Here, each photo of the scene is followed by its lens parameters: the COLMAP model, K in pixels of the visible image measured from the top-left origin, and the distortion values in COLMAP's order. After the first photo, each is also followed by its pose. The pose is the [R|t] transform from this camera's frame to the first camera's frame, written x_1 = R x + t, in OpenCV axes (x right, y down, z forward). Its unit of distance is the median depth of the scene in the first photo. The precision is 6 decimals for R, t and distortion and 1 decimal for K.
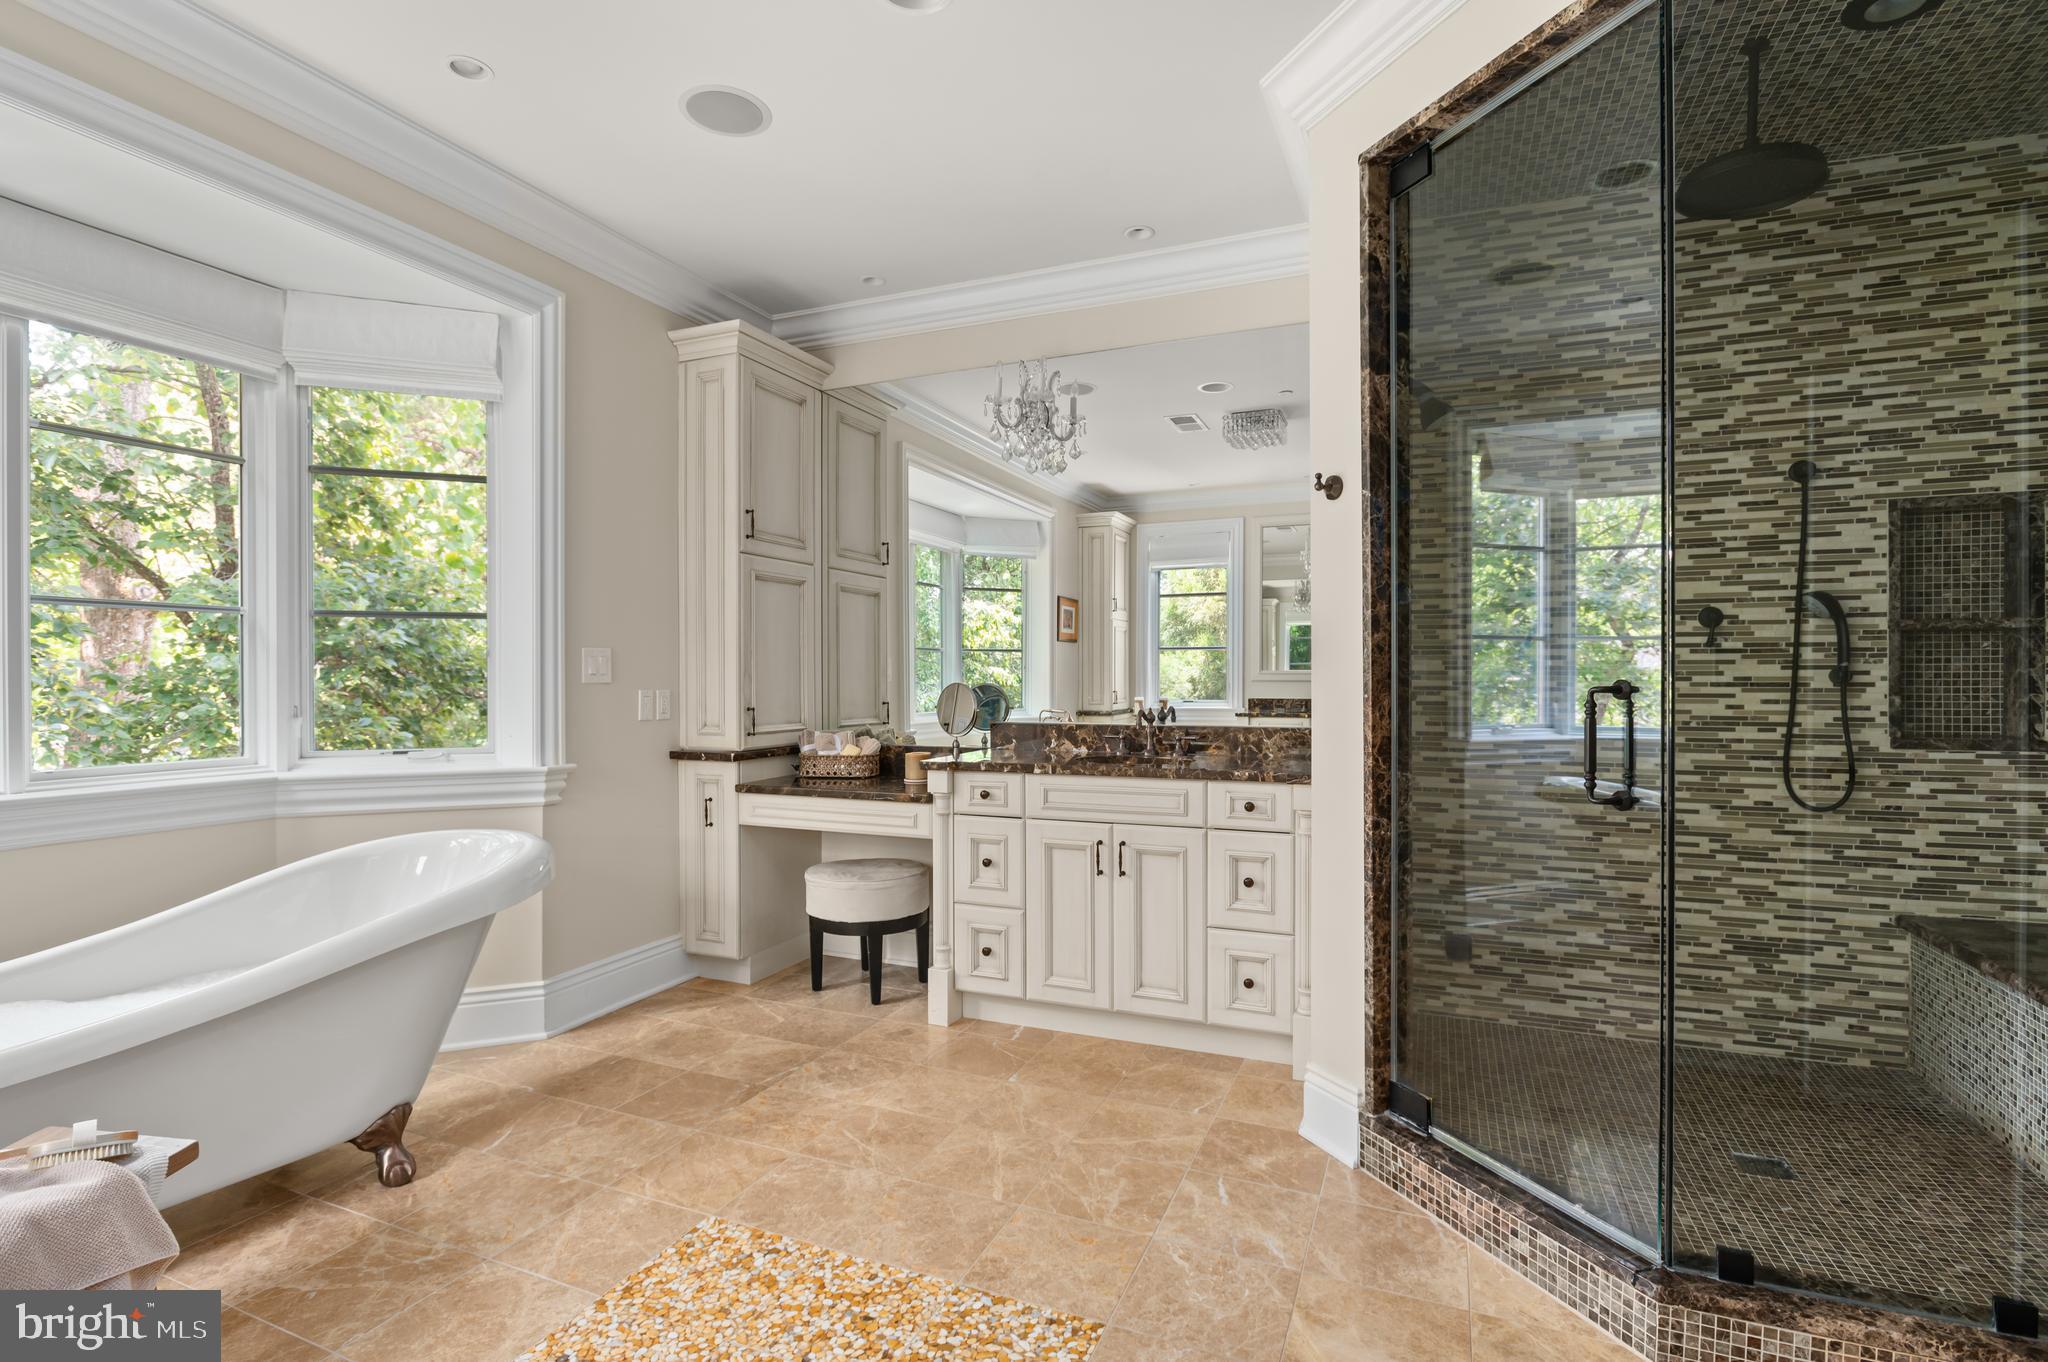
lens RADIAL K [[983.8, 0, 1023.5], [0, 983.8, 681.3], [0, 0, 1]] dist [-0.003701, -0.000690]
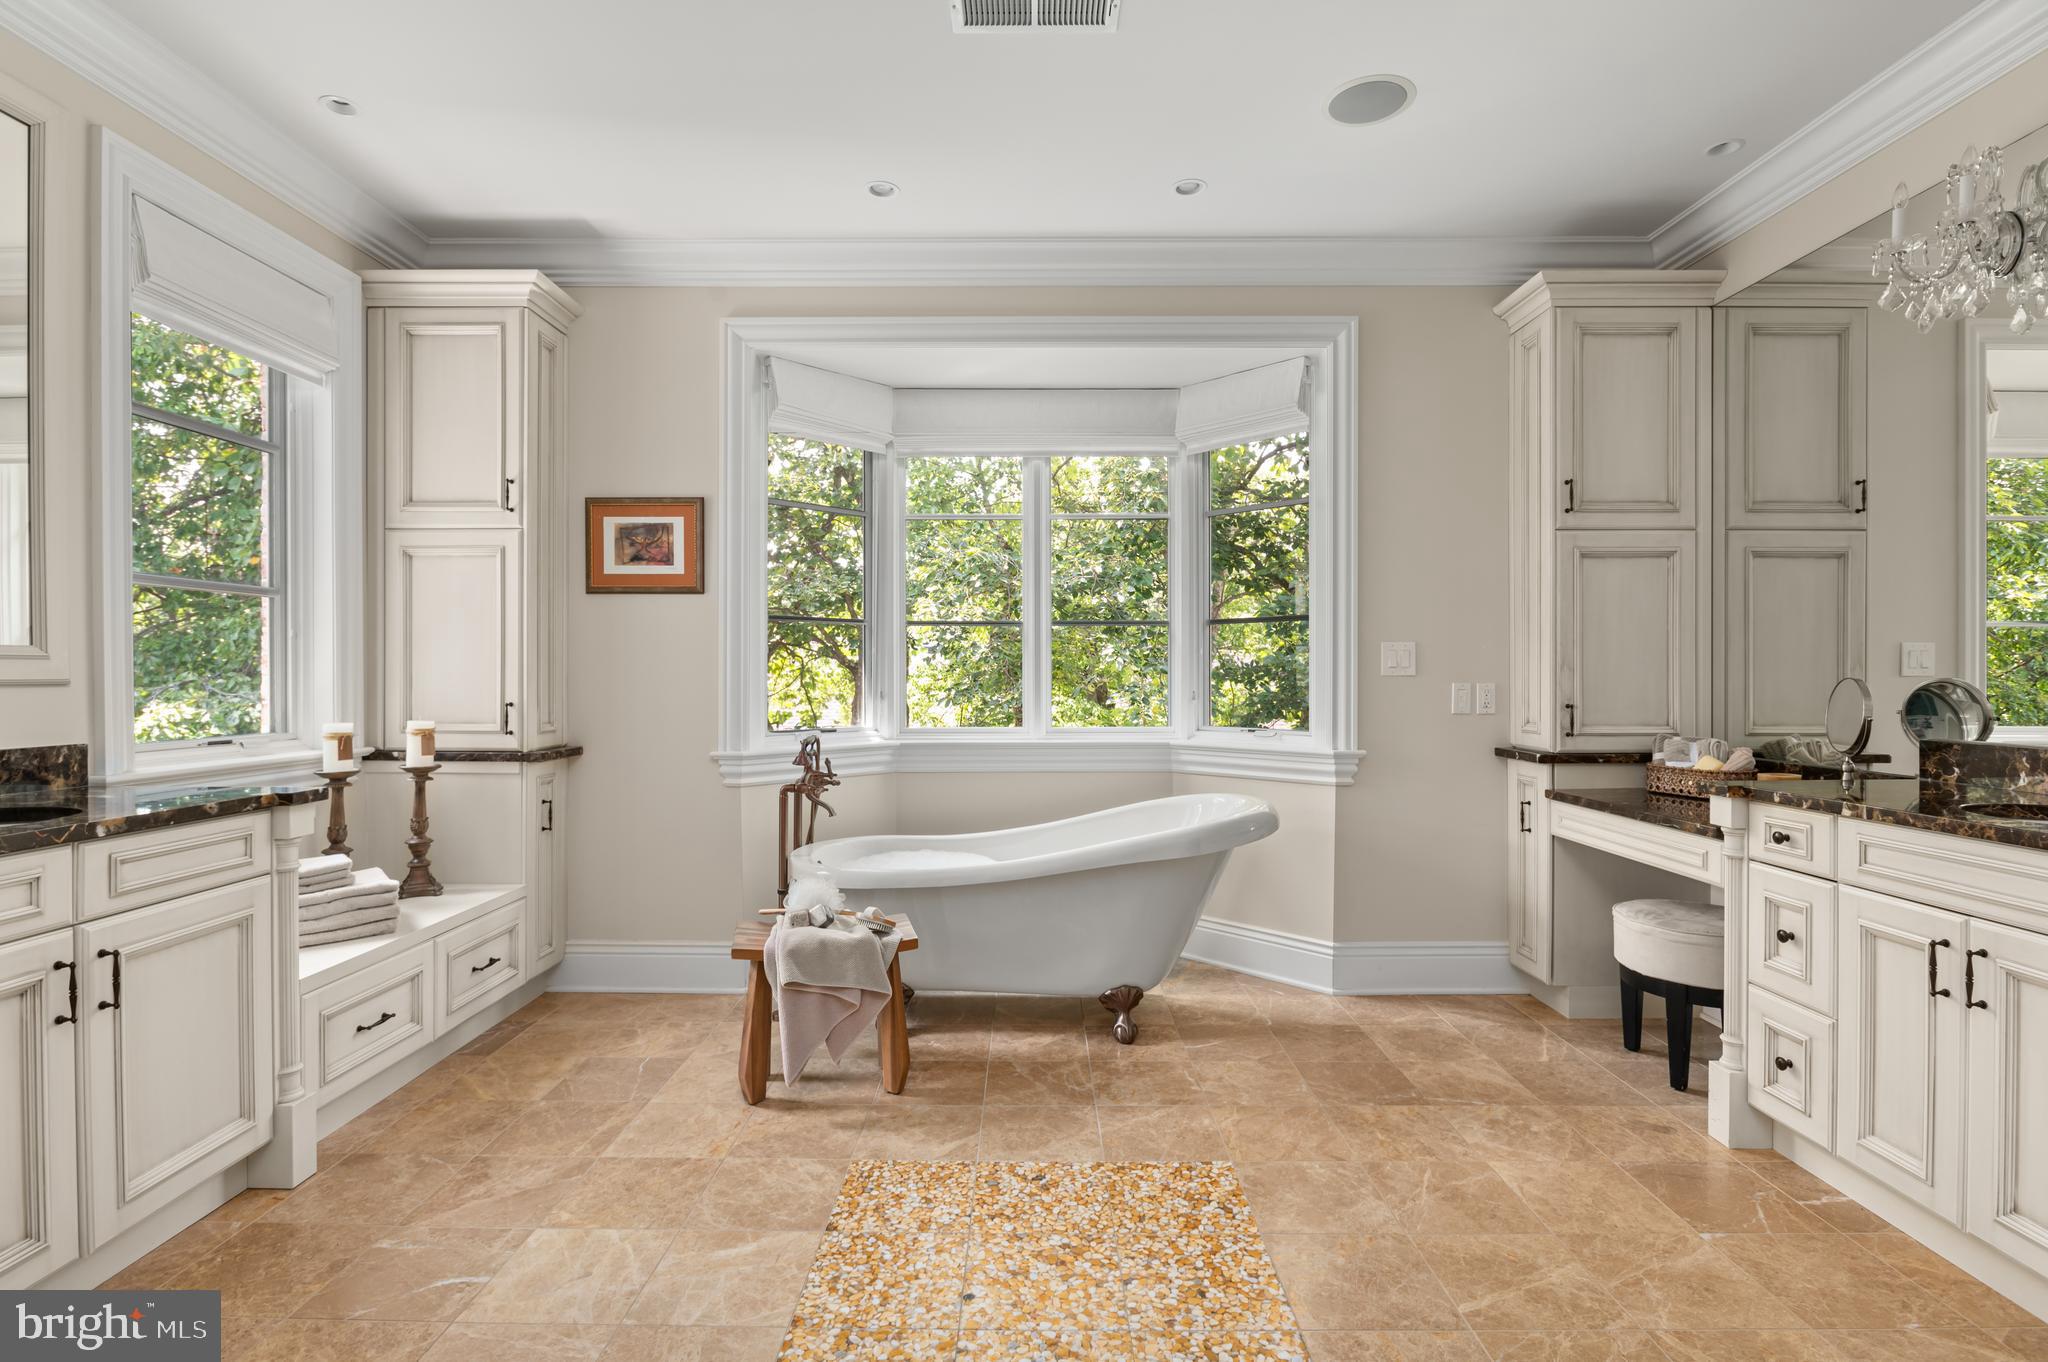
lens RADIAL K [[983.8, 0, 1019.9], [0, 983.8, 678.8], [0, 0, 1]] dist [-0.003701, -0.000690]
pose [[0.387306, 0.006390, -0.921929, 0.388284], [-0.004160, 0.999978, 0.005184, 0.001562], [0.921942, 0.001828, 0.387324, 0.234175]]
